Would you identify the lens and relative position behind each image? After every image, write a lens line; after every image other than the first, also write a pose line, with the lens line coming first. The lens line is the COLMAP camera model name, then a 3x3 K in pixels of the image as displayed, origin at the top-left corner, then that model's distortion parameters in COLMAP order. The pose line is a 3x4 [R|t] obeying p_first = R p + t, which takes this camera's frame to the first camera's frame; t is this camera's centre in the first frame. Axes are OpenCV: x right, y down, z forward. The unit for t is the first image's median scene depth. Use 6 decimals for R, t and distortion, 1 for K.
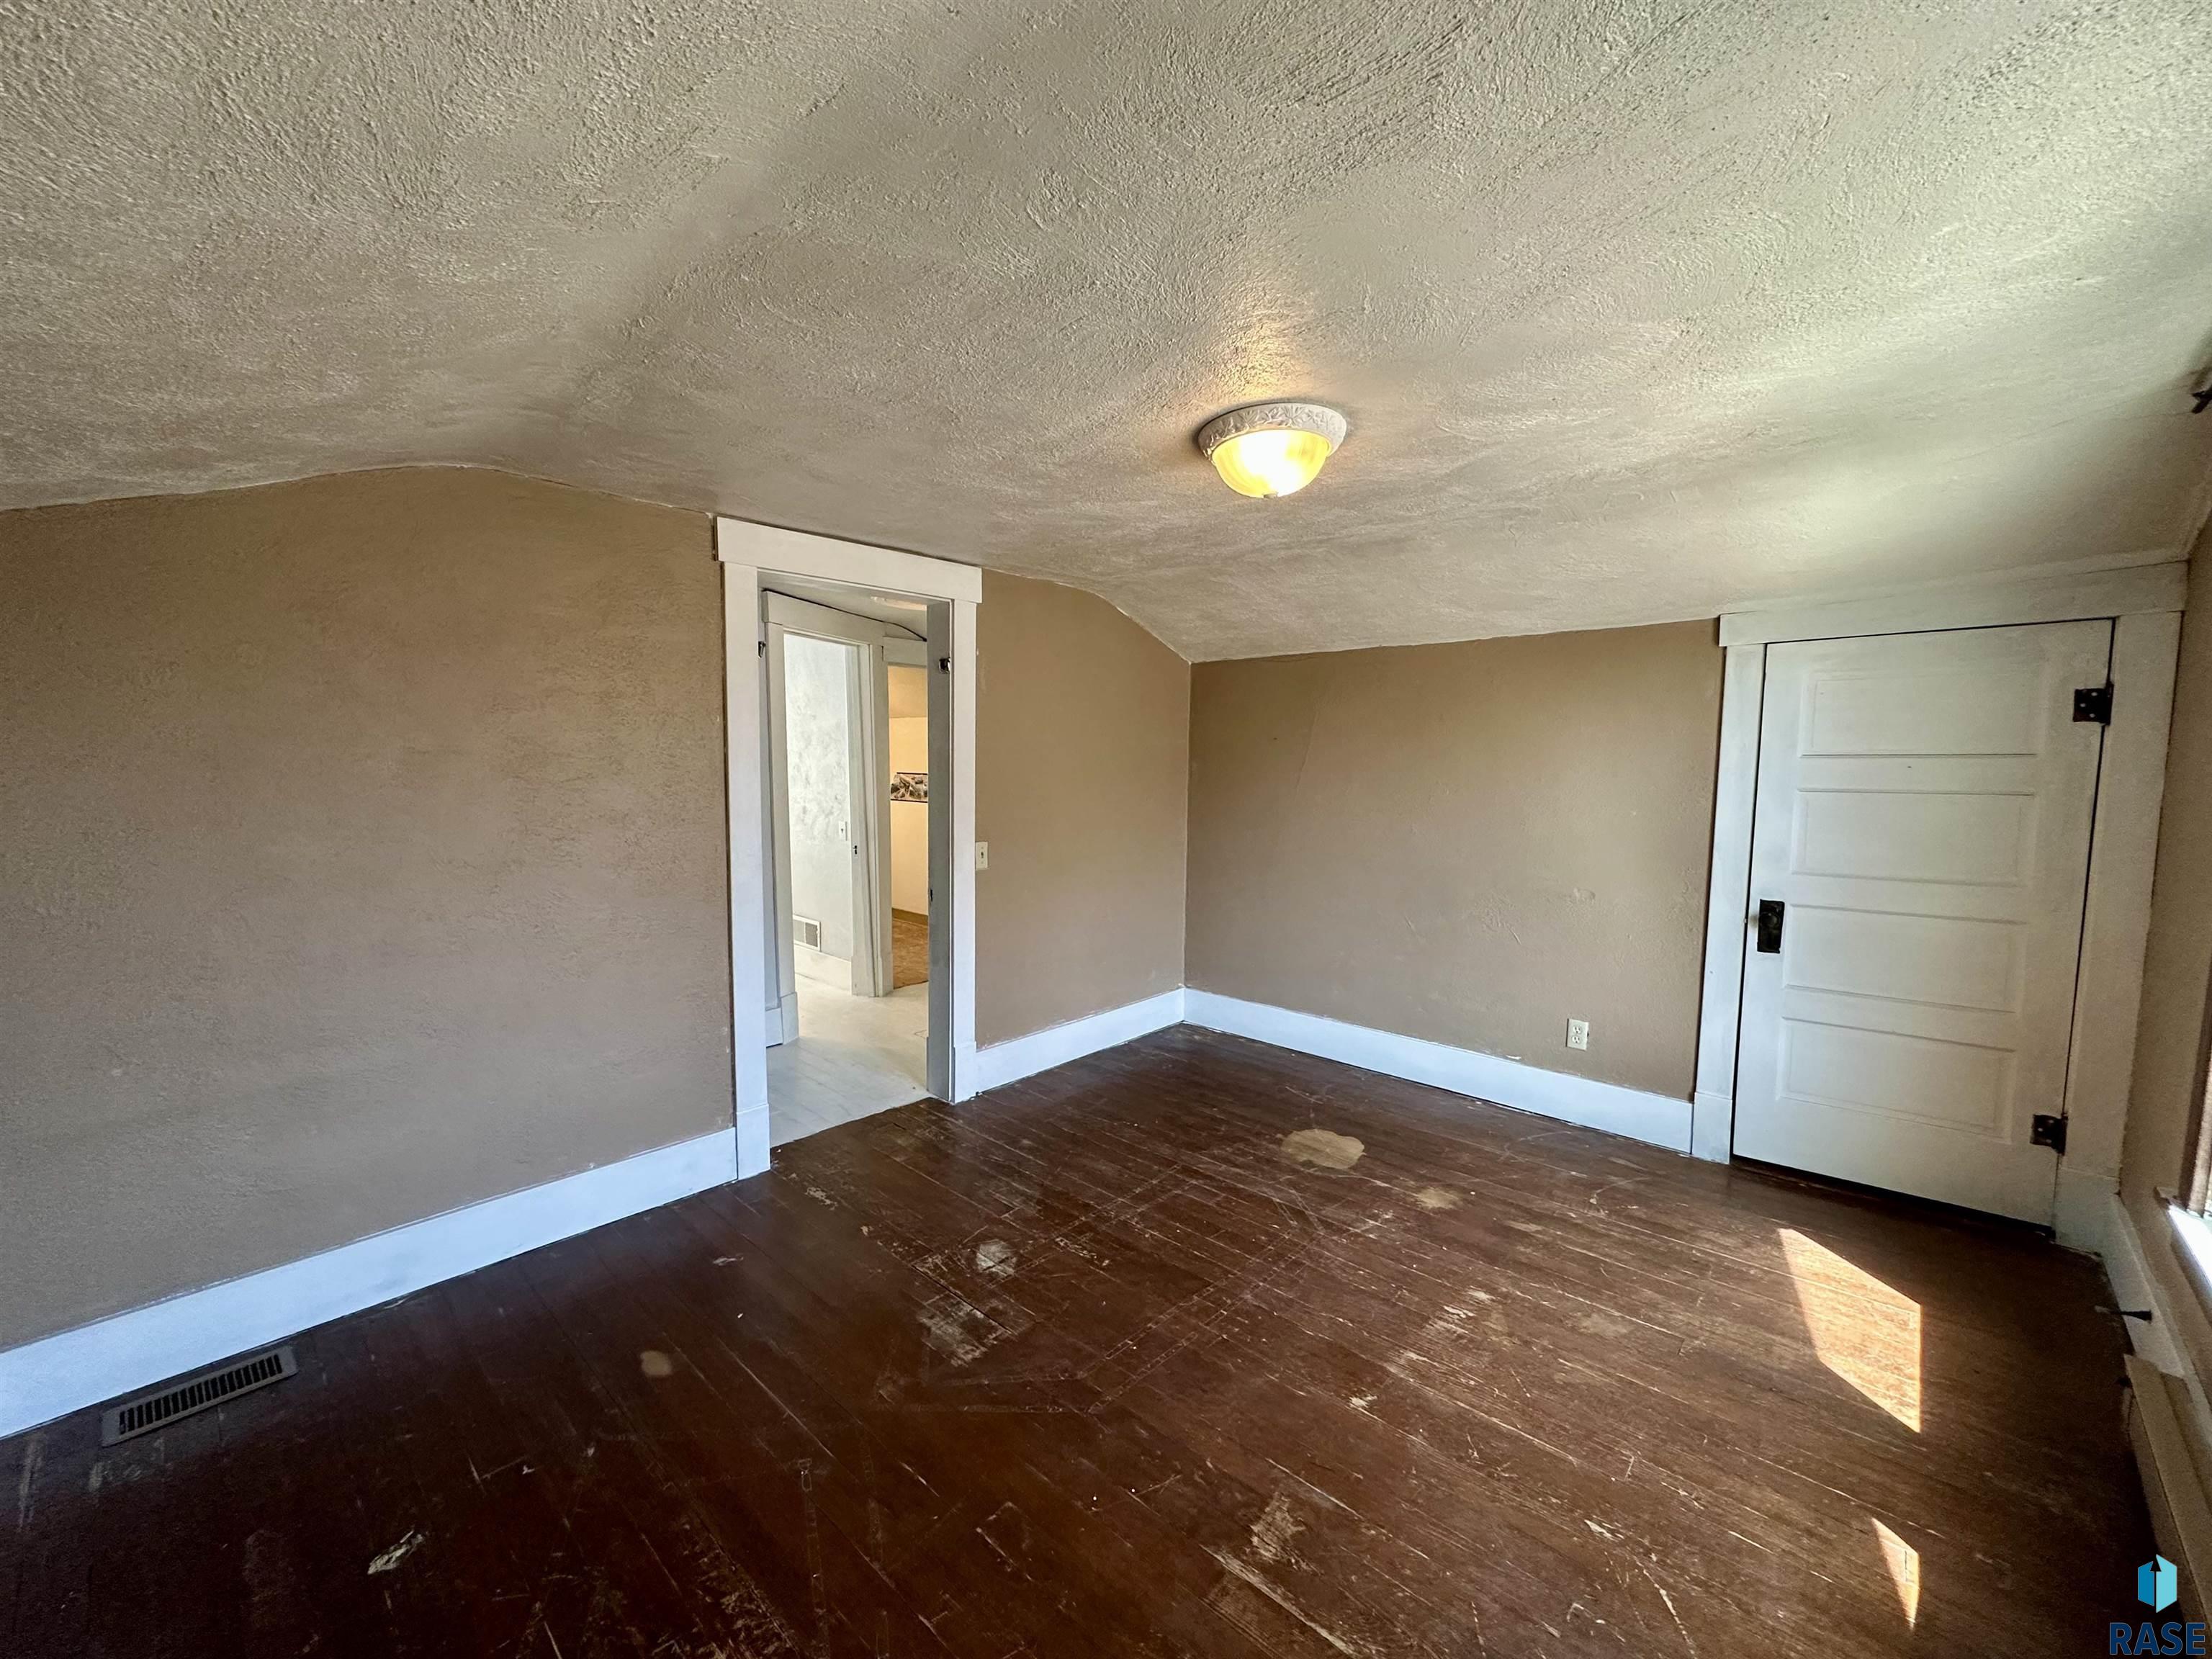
lens RADIAL K [[879.1, 0, 1059.2], [0, 879.1, 828.1], [0, 0, 1]] dist [-0.000503, -0.000044]
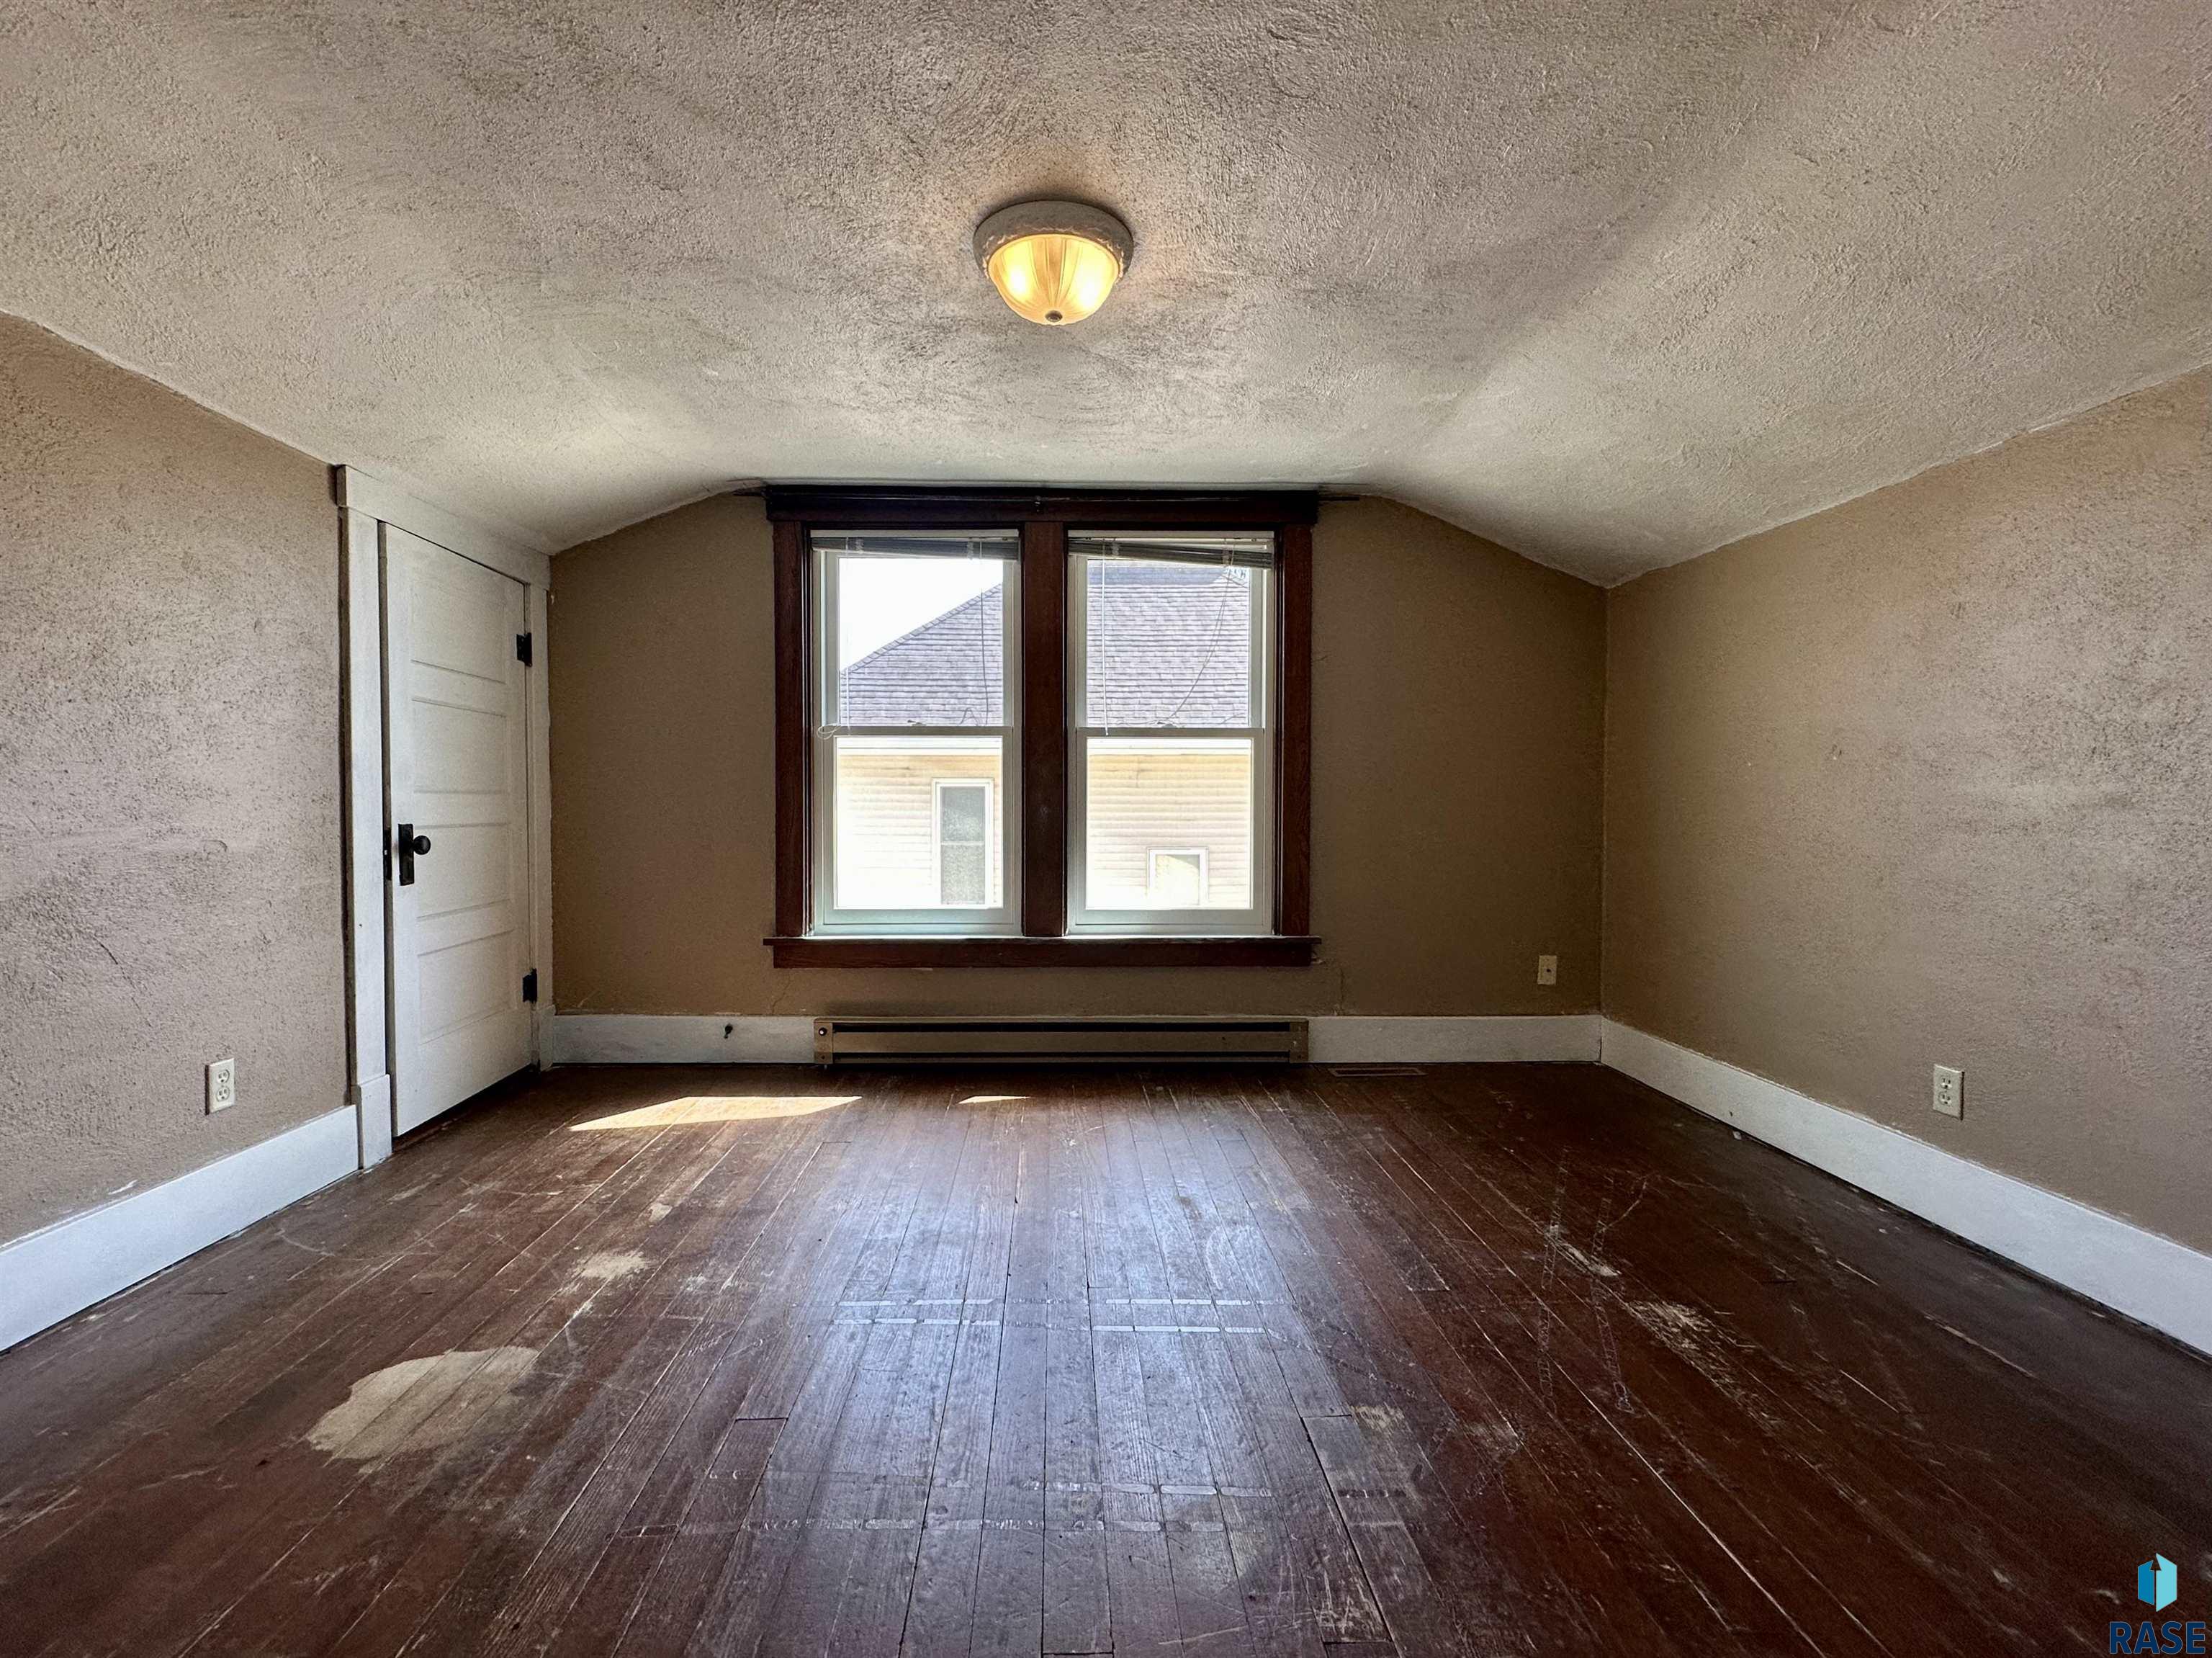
lens RADIAL K [[939.7, 0, 1108.6], [0, 939.7, 831.0], [0, 0, 1]] dist [-0.000287, 0.000413]
pose [[-0.751753, -0.012854, 0.659319, -0.327300], [0.052285, 0.995501, 0.079024, 0.054456], [-0.657369, 0.093879, -0.747699, 1.263615]]
